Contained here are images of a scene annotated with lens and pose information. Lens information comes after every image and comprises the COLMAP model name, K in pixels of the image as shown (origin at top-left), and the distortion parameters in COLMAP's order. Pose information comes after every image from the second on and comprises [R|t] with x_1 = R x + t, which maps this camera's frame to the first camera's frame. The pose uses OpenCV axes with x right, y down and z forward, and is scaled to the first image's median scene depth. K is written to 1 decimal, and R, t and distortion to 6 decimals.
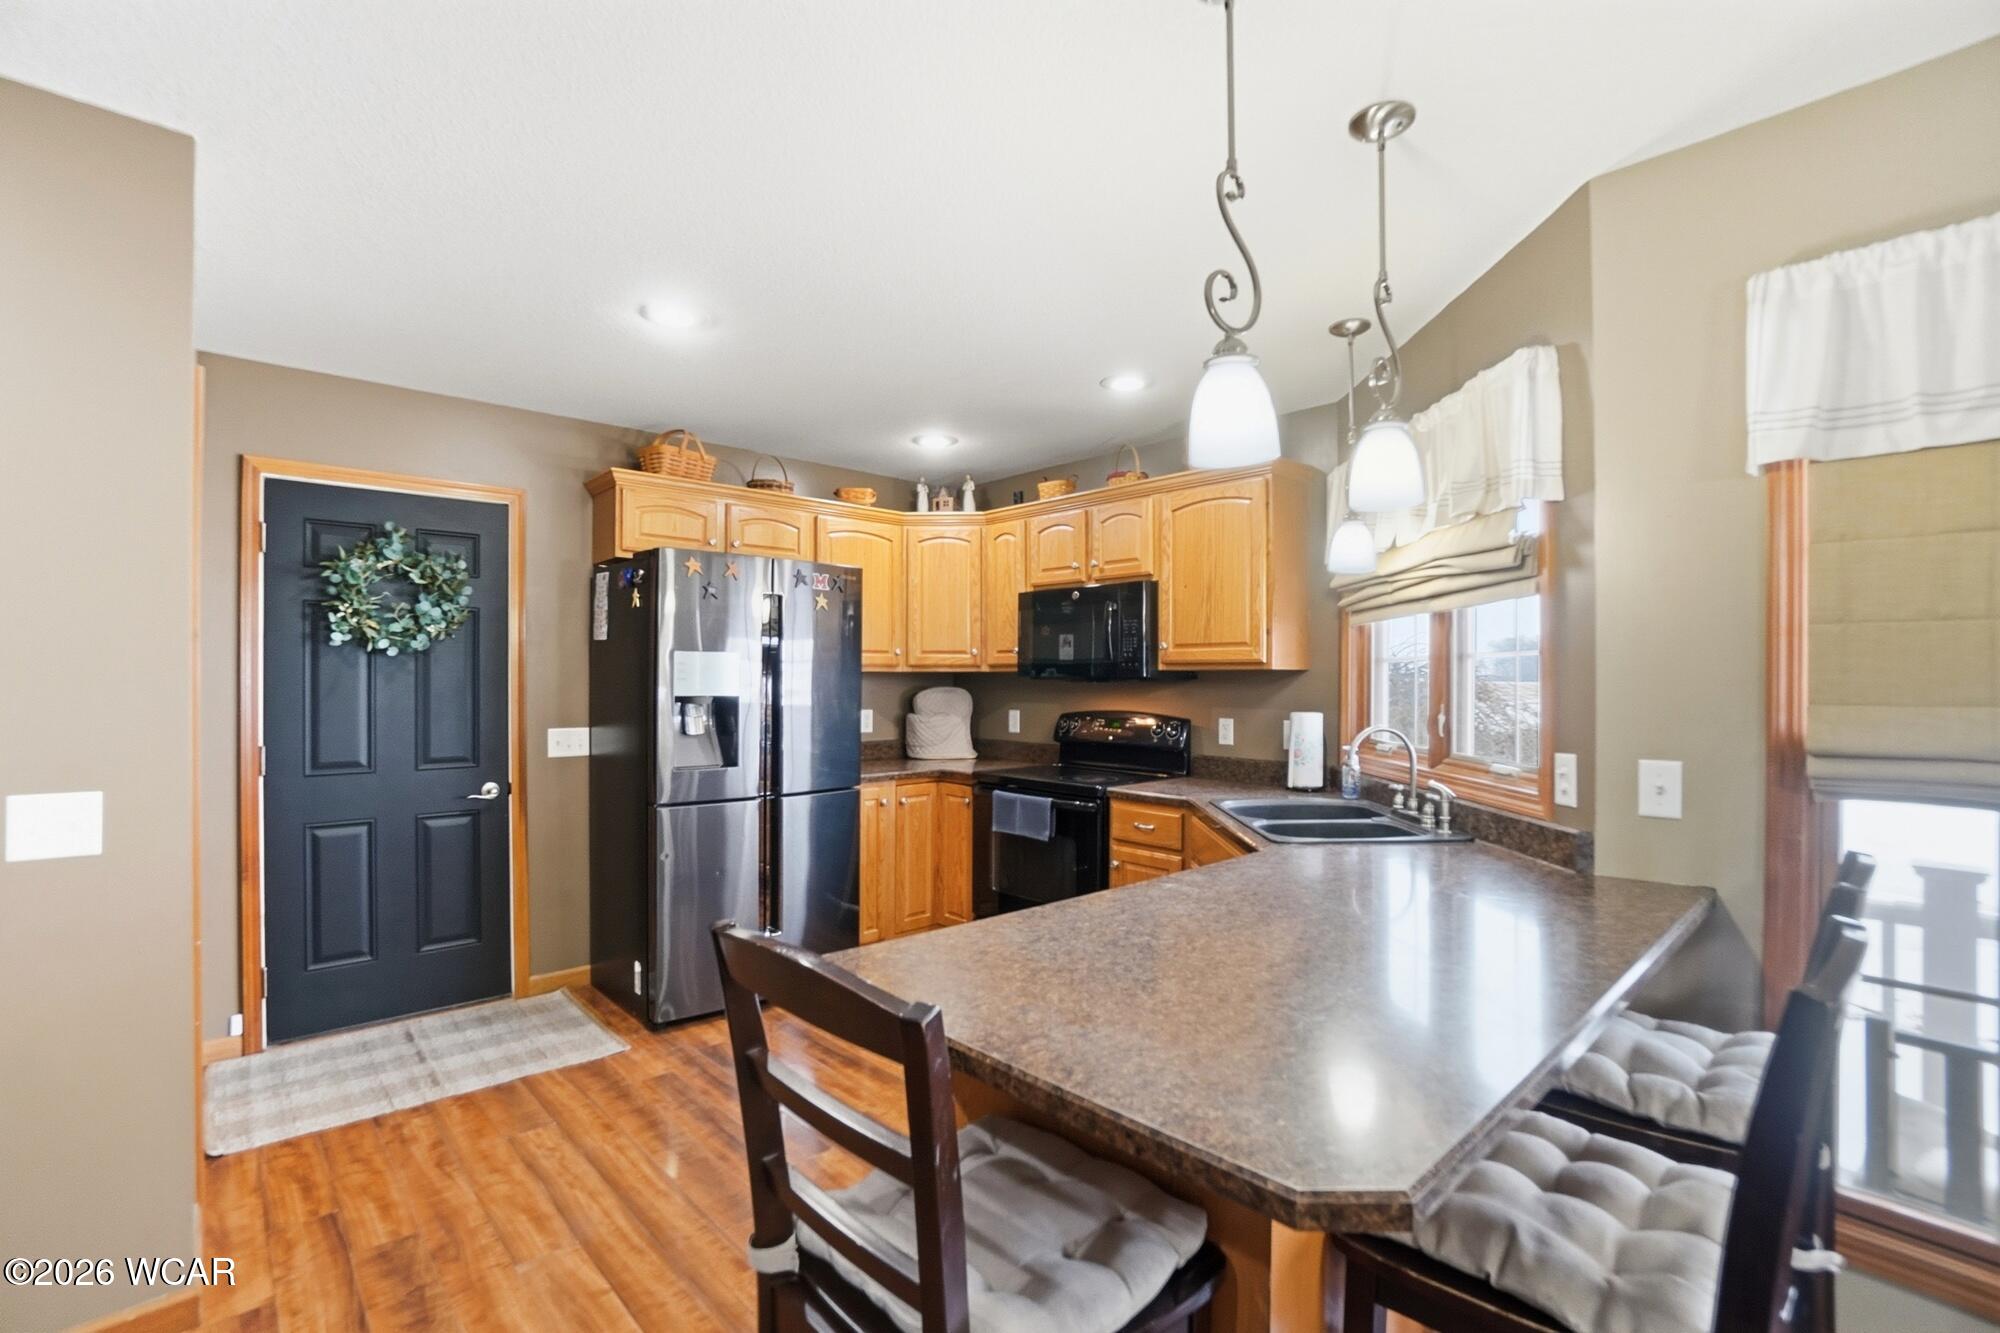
lens RADIAL K [[893.6, 0, 996.5], [0, 893.6, 670.8], [0, 0, 1]] dist [-0.060090, 0.021755]
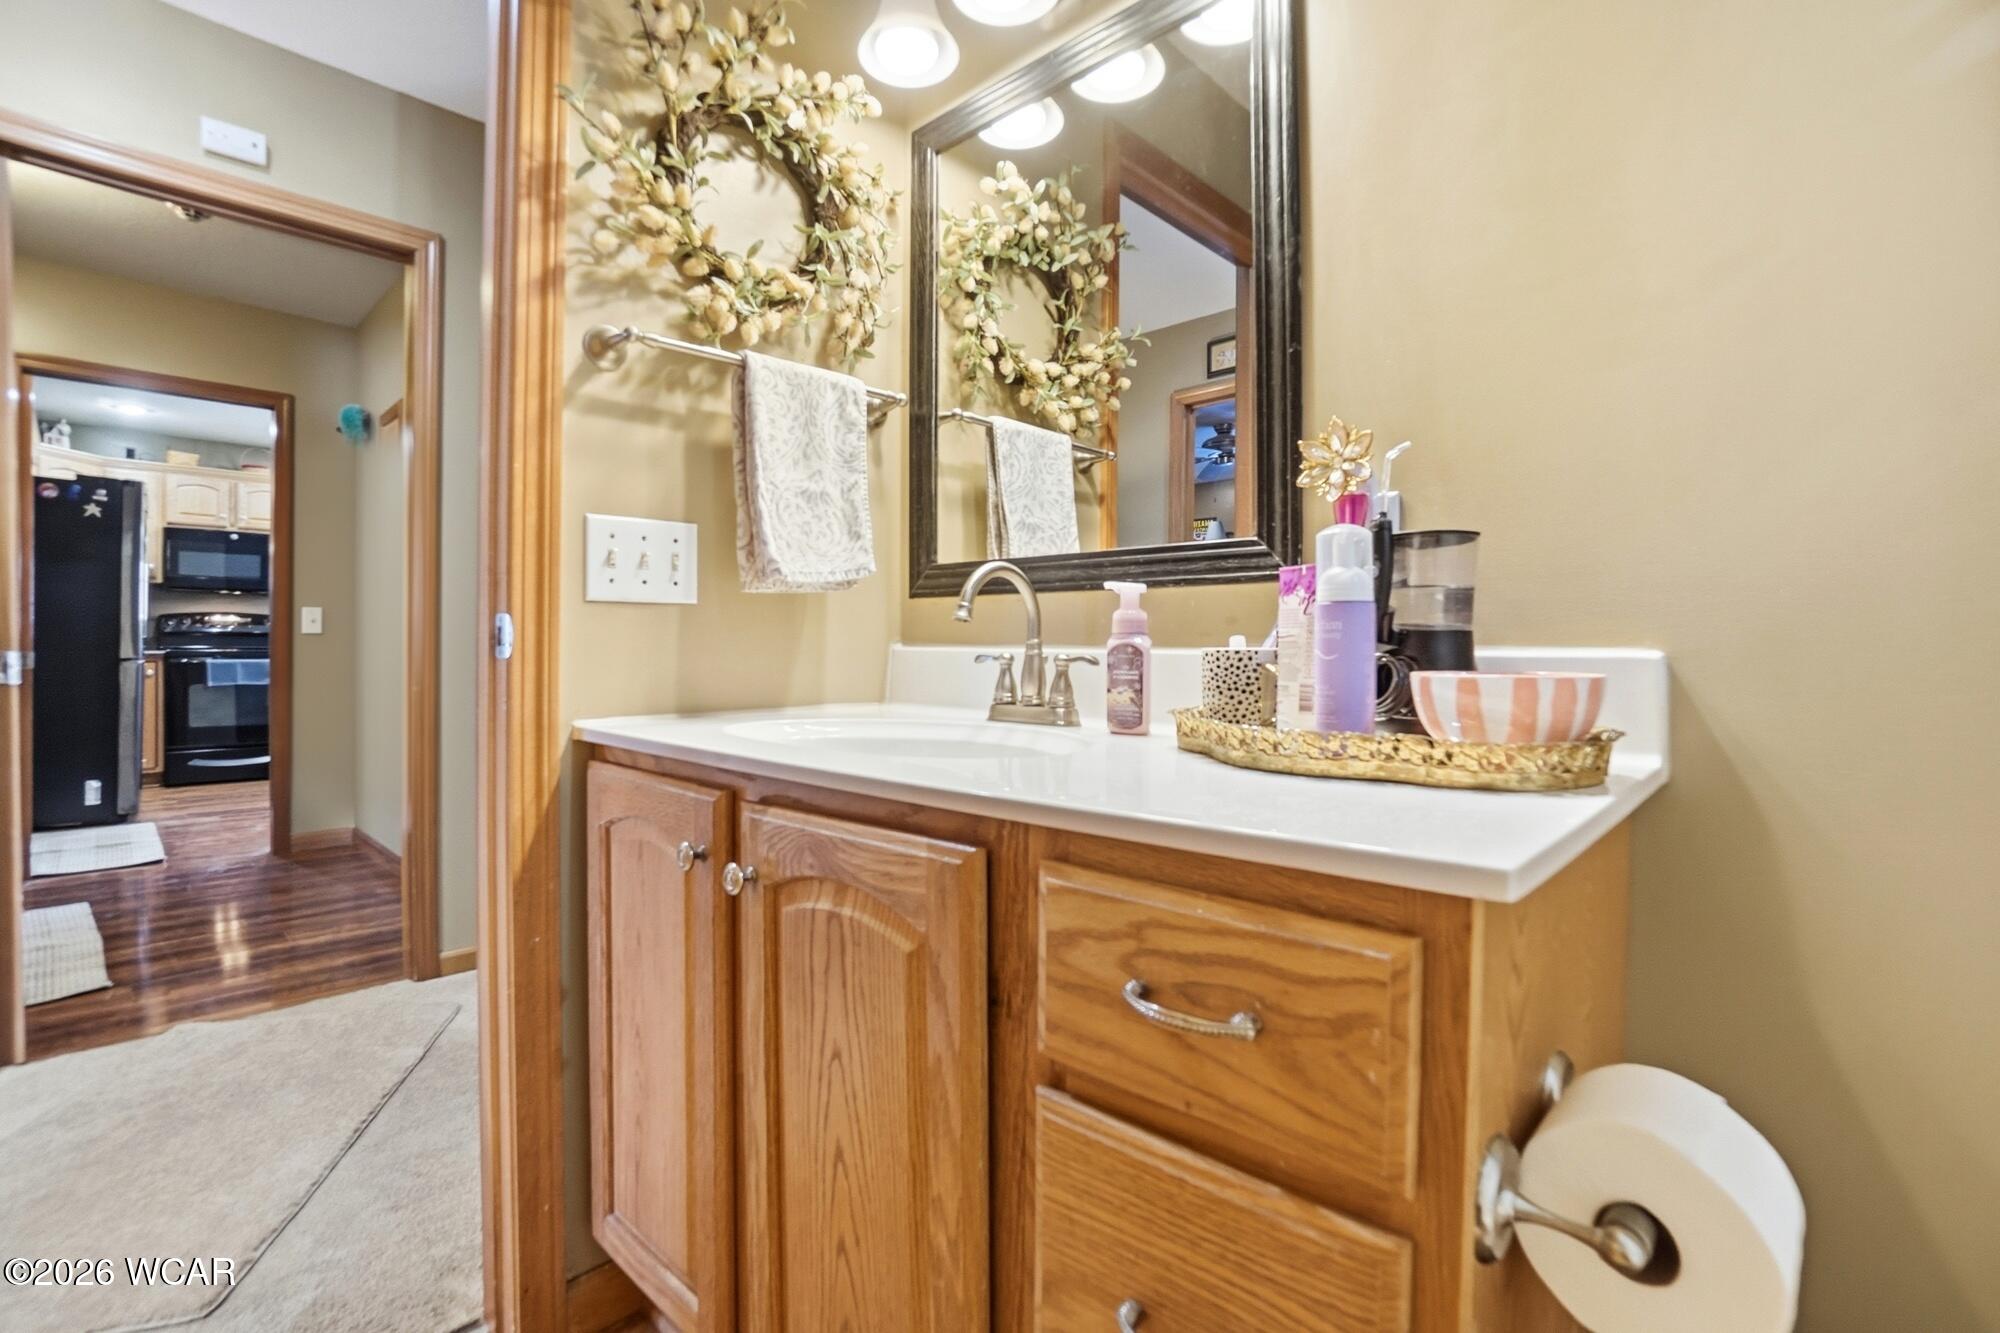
lens RADIAL K [[893.6, 0, 996.5], [0, 893.6, 670.8], [0, 0, 1]] dist [-0.060090, 0.021755]
pose [[-0.059863, -0.025764, 0.997874, -1.733737], [-0.017336, 0.999543, 0.024768, 0.103500], [-0.998056, -0.015816, -0.060282, -0.287004]]
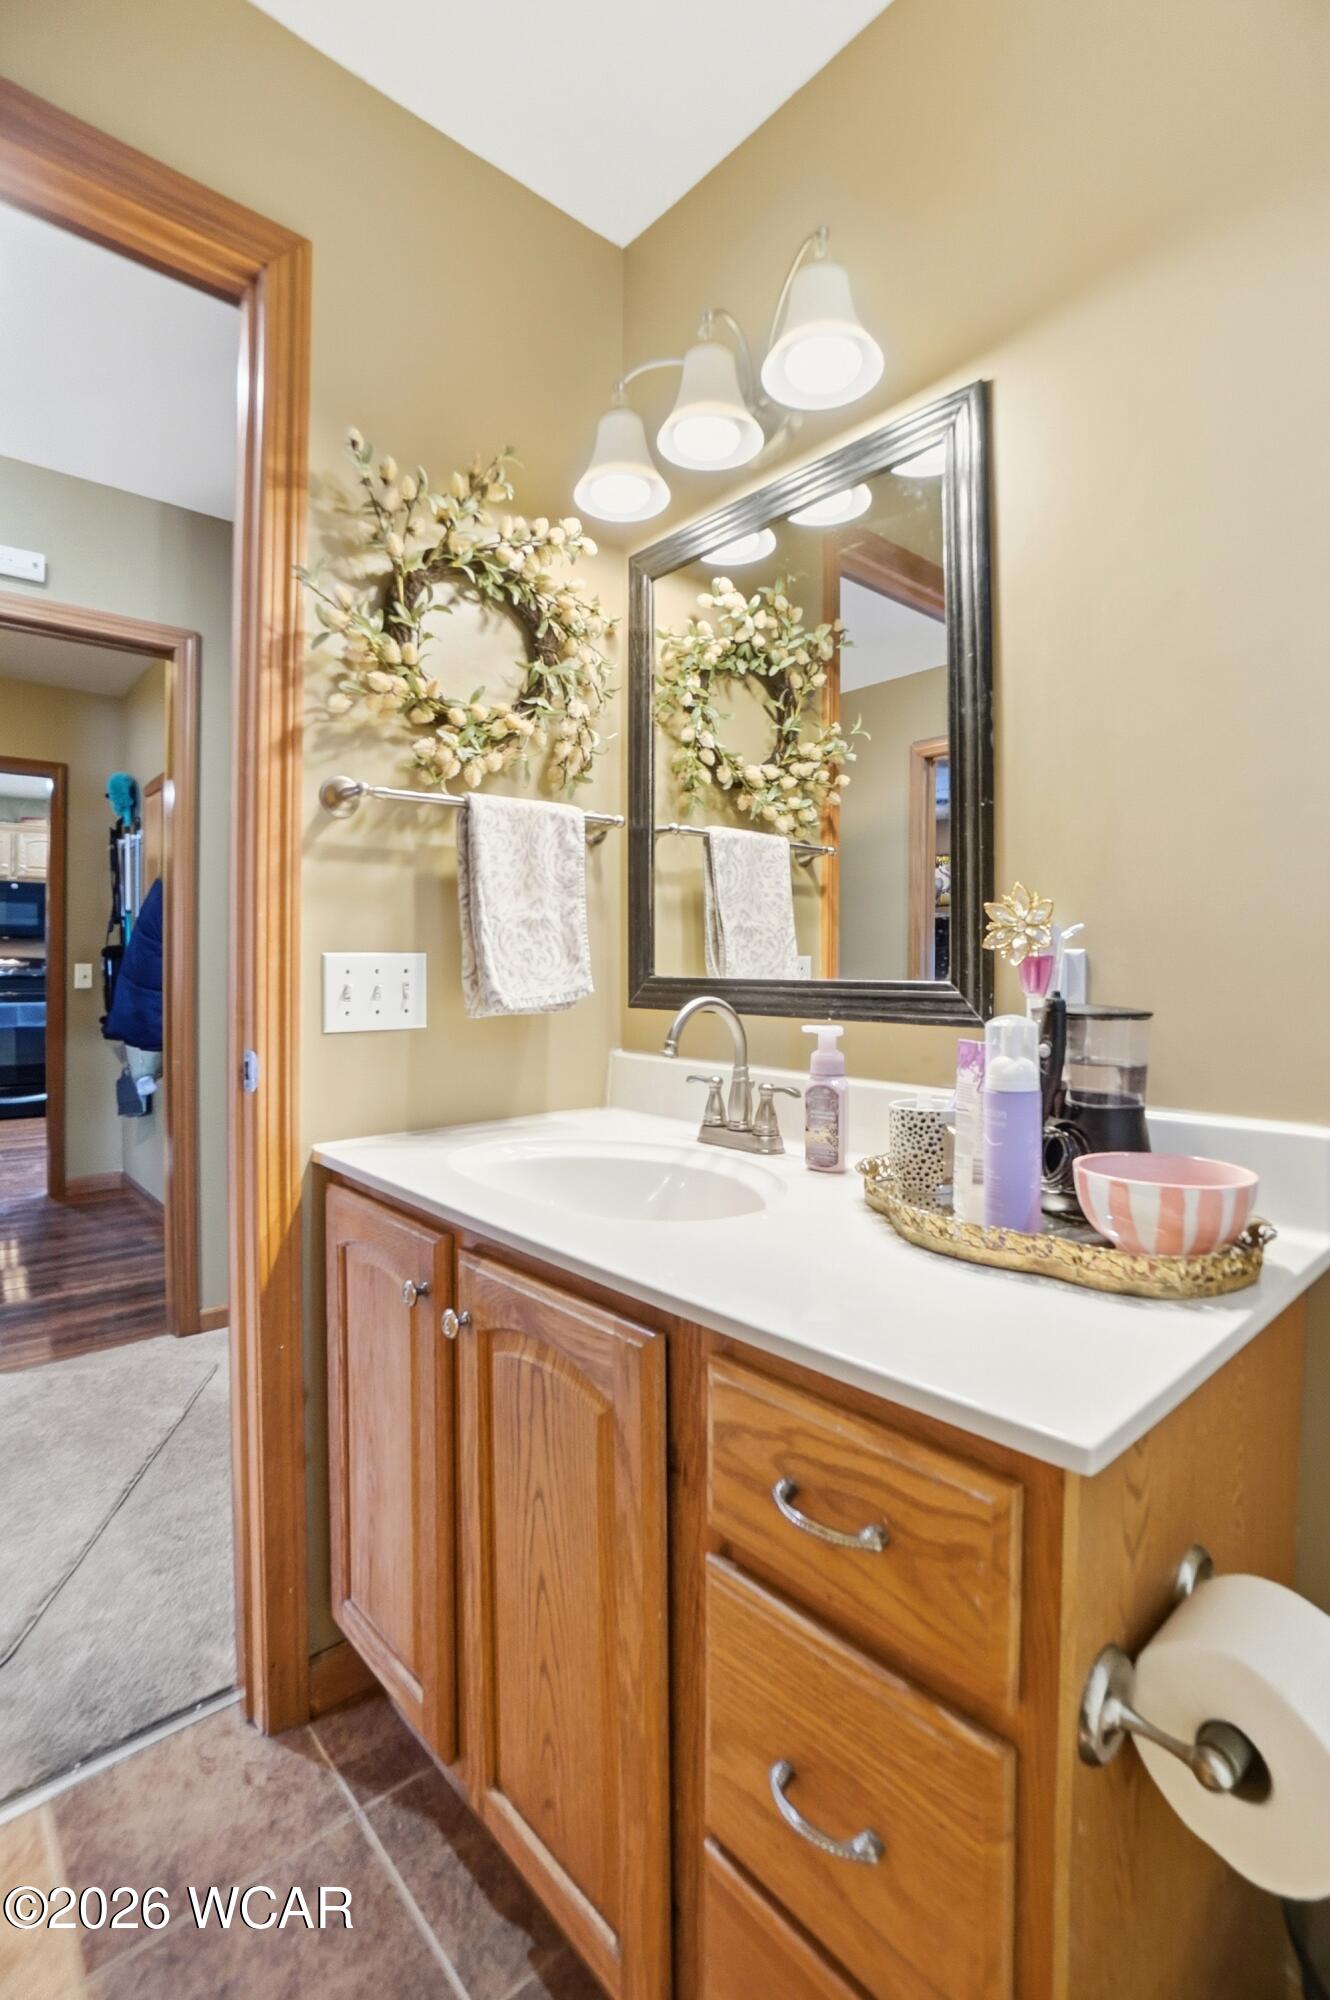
lens RADIAL K [[904.6, 0, 672.9], [0, 904.6, 993.6], [0, 0, 1]] dist [-0.064006, 0.024897]
pose [[0.019840, -0.022499, 0.999550, -1.749381], [-0.012706, 0.999660, 0.022753, 0.072295], [-0.999722, -0.013152, 0.019547, -0.297901]]
